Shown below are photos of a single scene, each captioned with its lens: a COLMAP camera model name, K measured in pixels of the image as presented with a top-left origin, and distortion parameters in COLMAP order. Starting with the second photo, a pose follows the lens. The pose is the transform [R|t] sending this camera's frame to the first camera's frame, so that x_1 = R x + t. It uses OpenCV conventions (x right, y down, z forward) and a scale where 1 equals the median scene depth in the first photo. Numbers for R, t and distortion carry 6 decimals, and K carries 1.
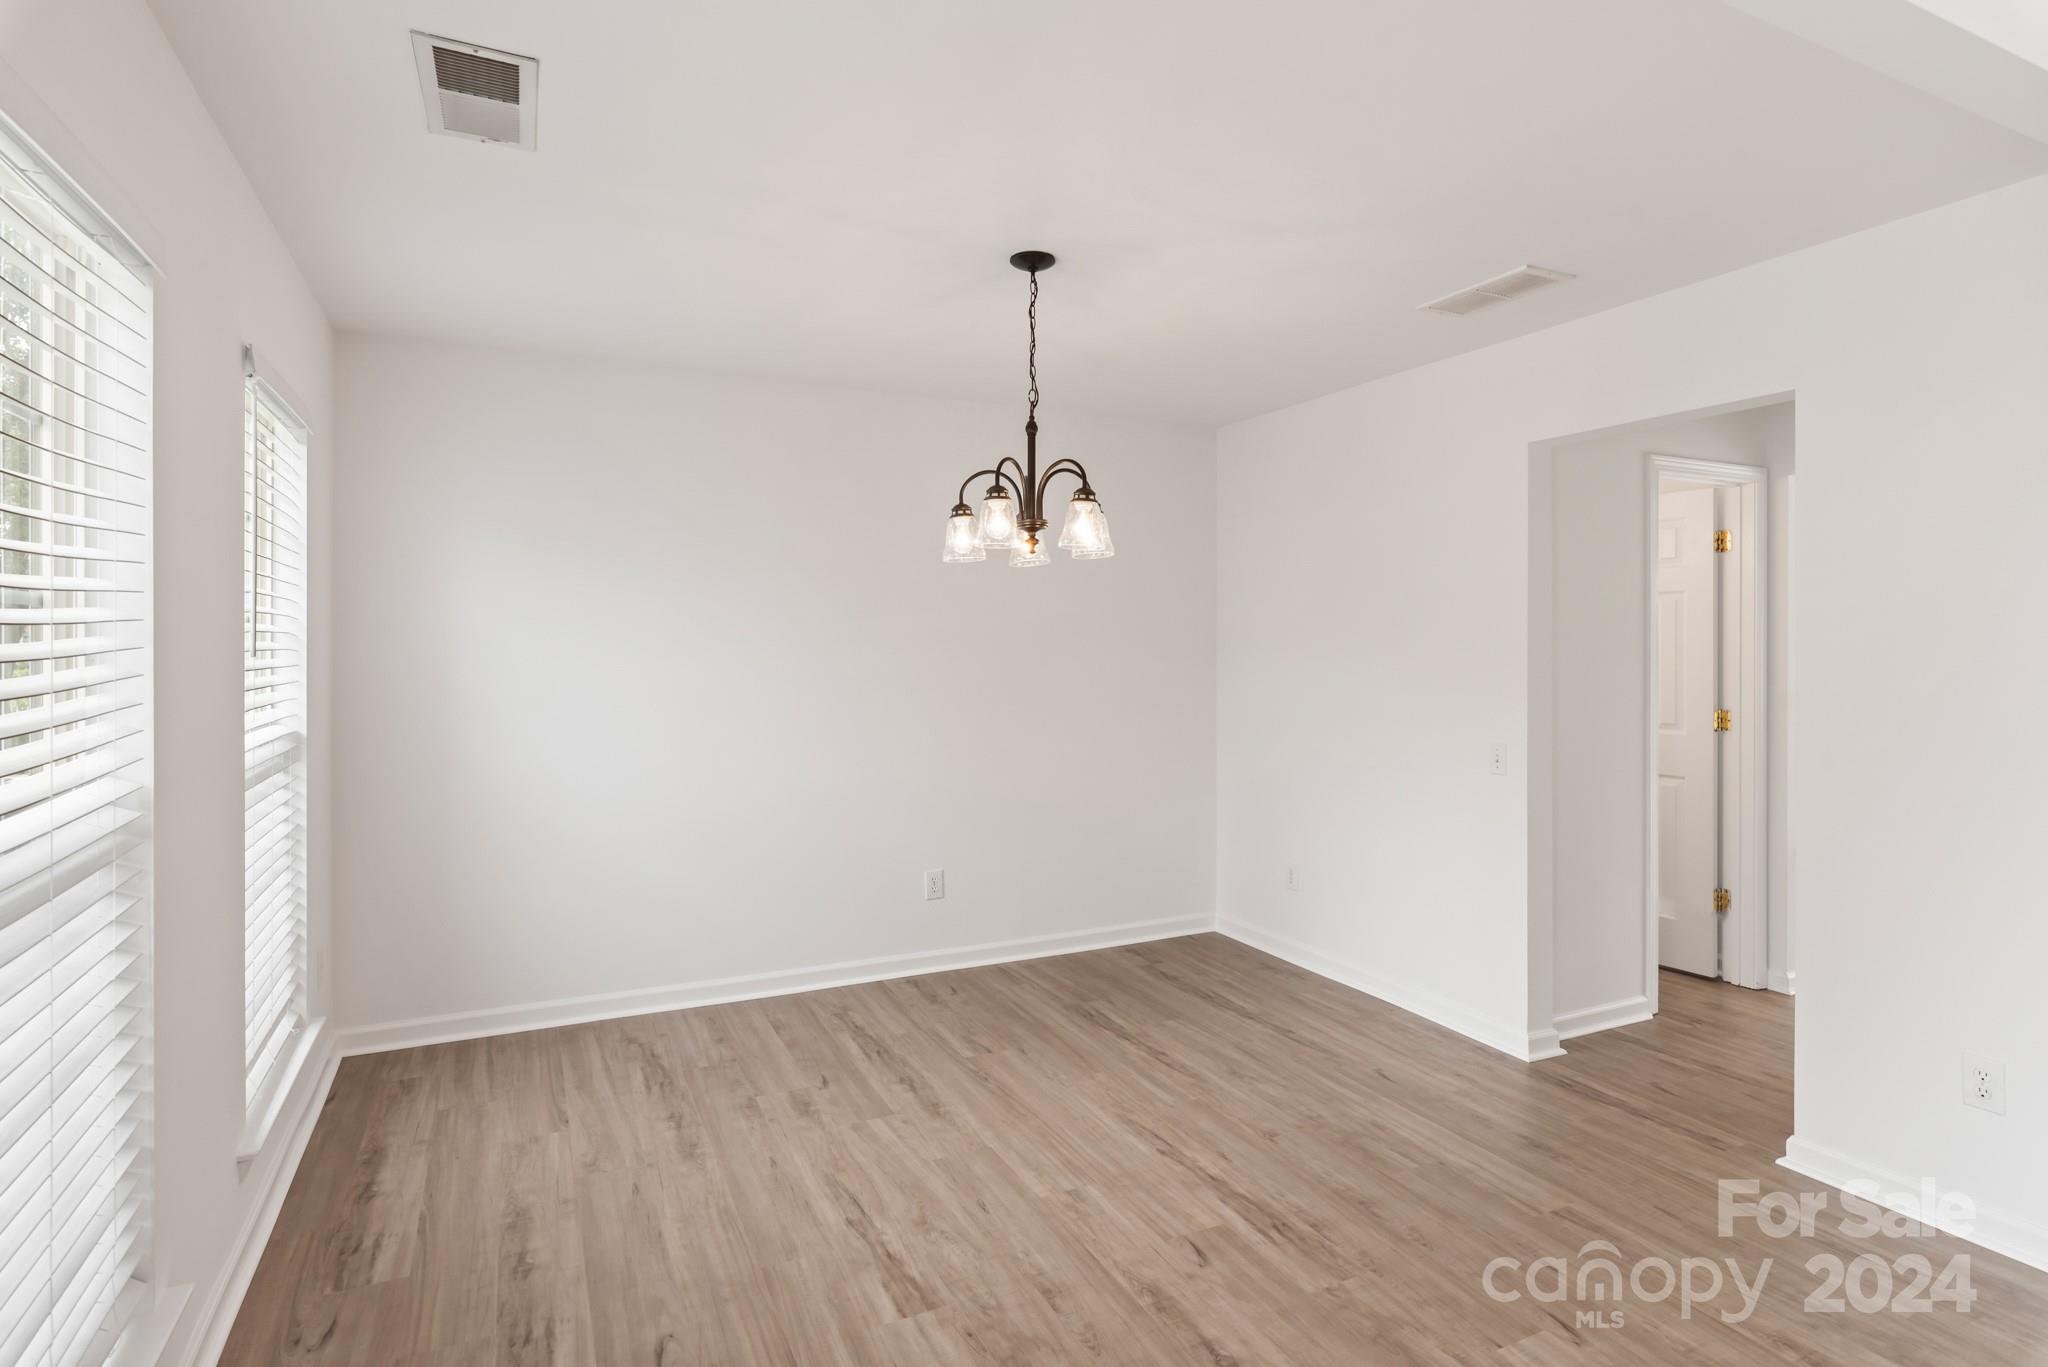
lens RADIAL K [[1059.0, 0, 1030.2], [0, 1059.0, 653.7], [0, 0, 1]] dist [0.004061, 0.000230]
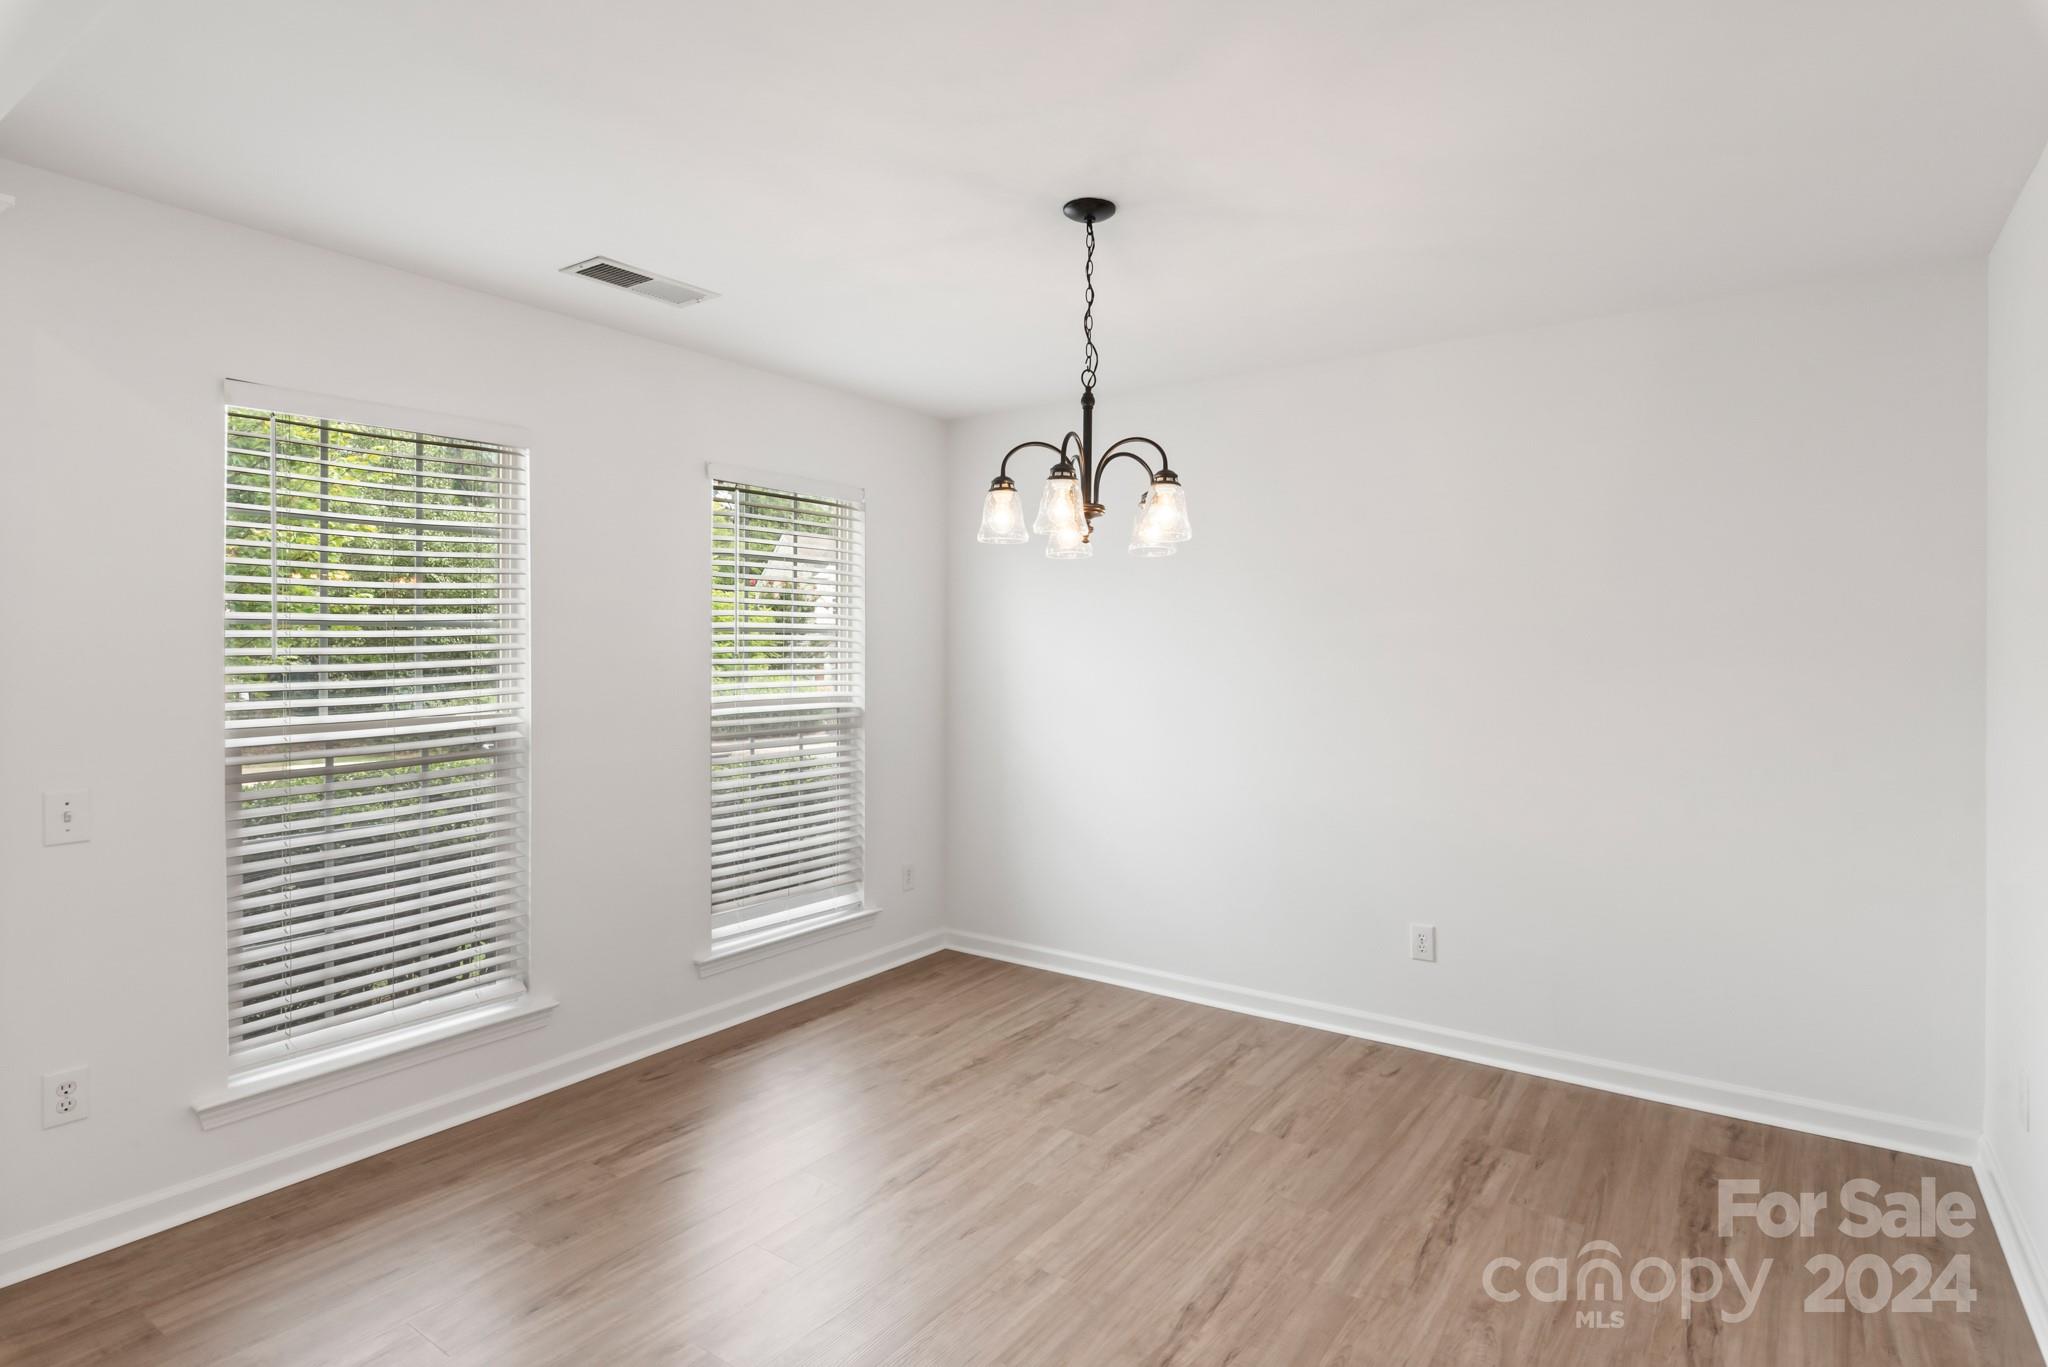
lens RADIAL K [[1059.0, 0, 1030.2], [0, 1059.0, 653.7], [0, 0, 1]] dist [0.004061, 0.000230]
pose [[0.483164, 0.003607, -0.875522, 0.645411], [-0.009455, 0.999955, -0.001098, -0.001124], [0.875479, 0.008809, 0.483176, 0.457621]]
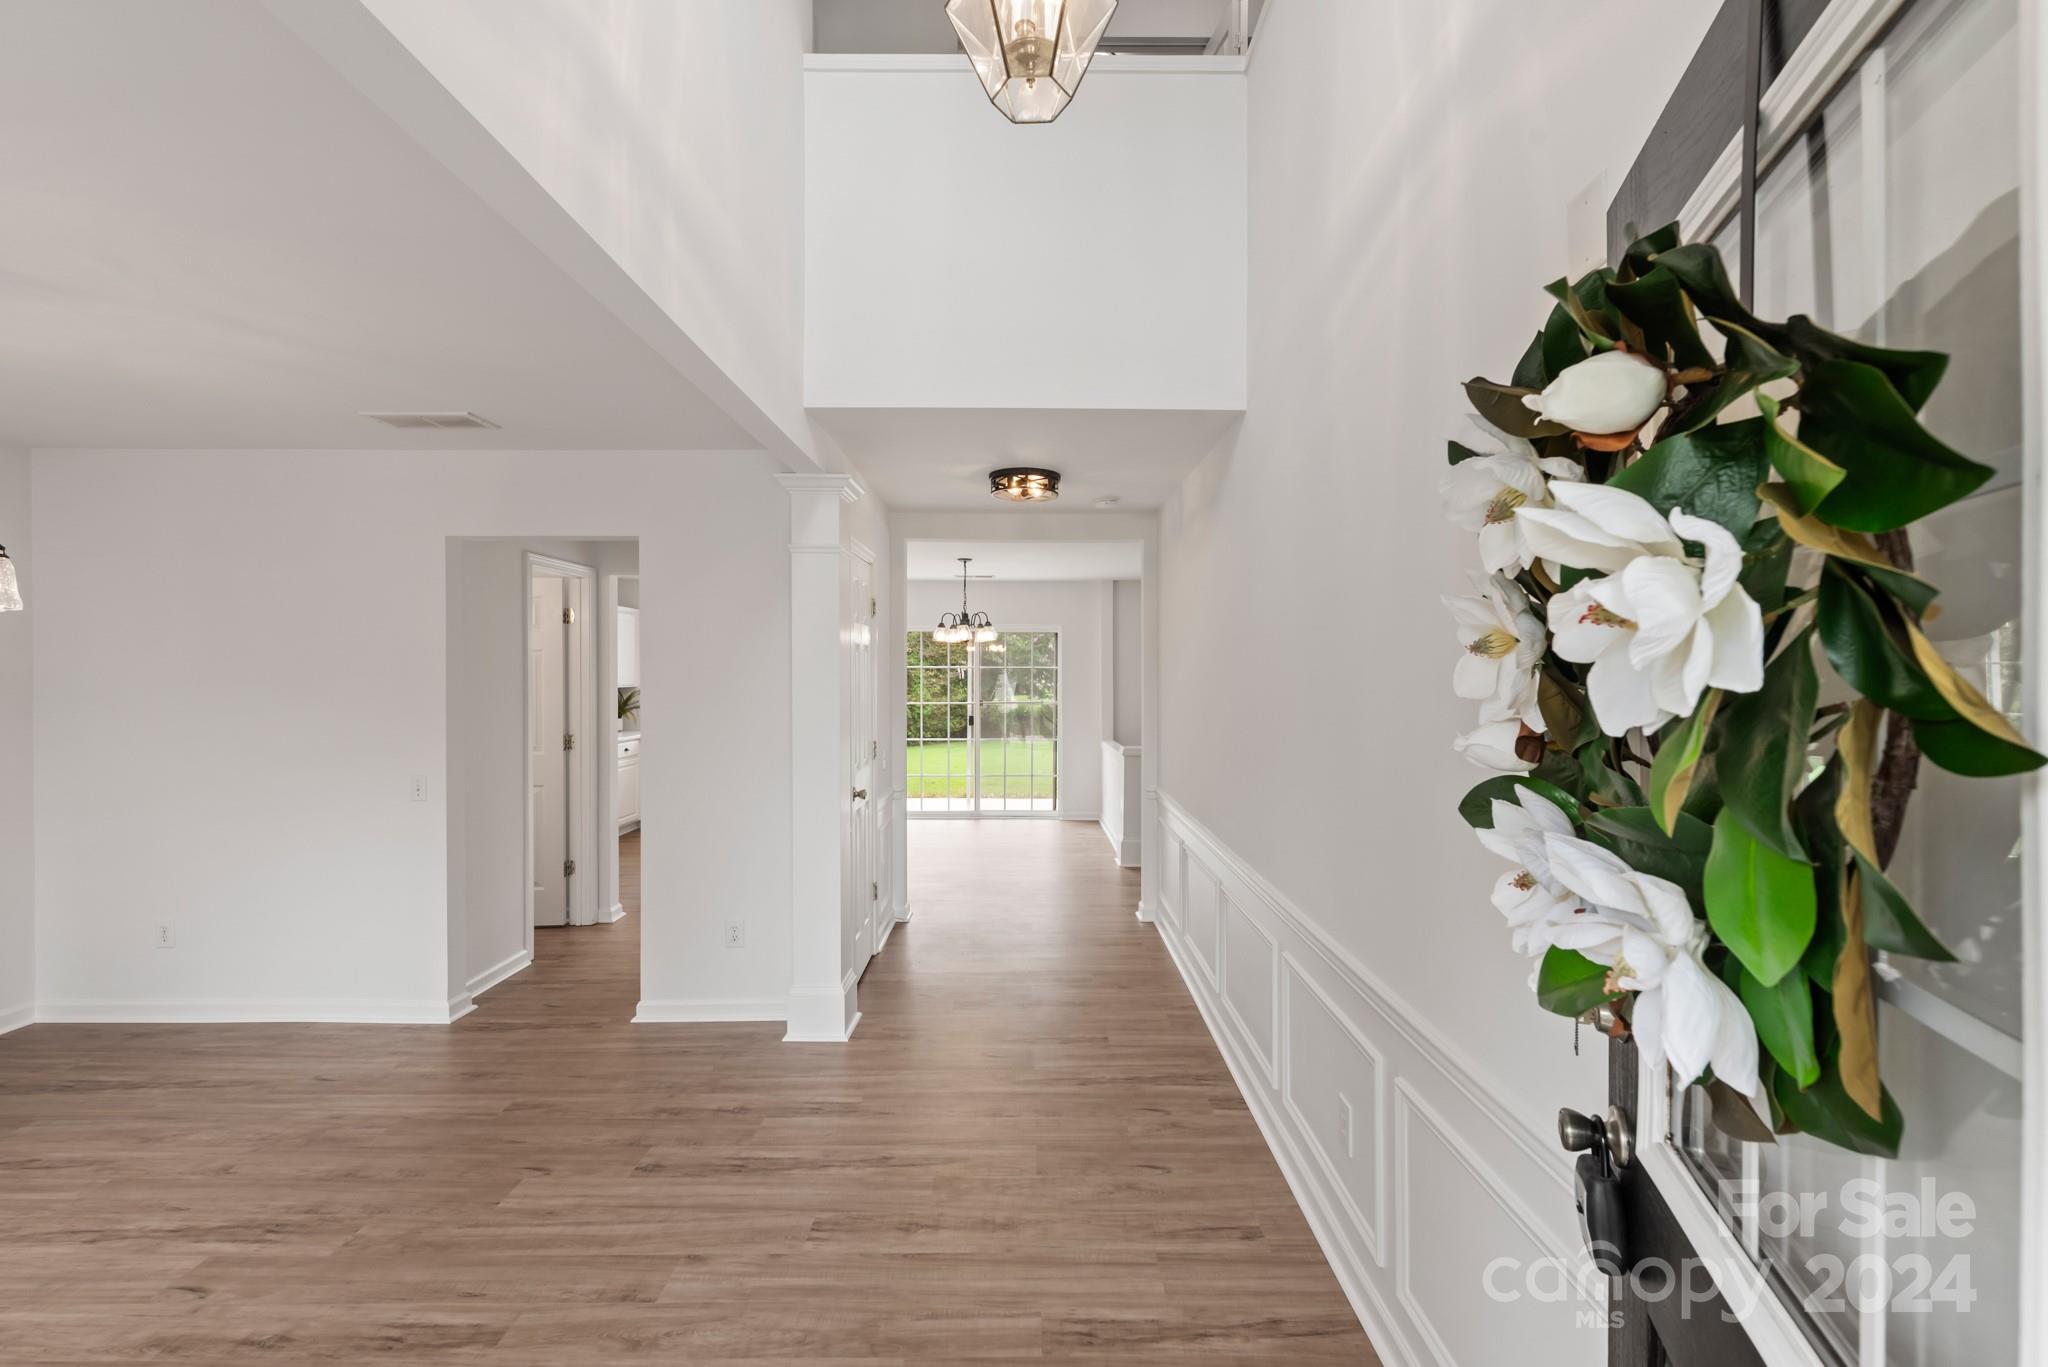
lens RADIAL K [[885.2, 0, 1031.8], [0, 885.2, 665.0], [0, 0, 1]] dist [0.001938, -0.000709]
pose [[0.433245, 0.006848, 0.901250, -0.202535], [0.008960, 0.999889, -0.011905, -0.027989], [-0.901232, 0.013233, 0.433136, -0.102257]]
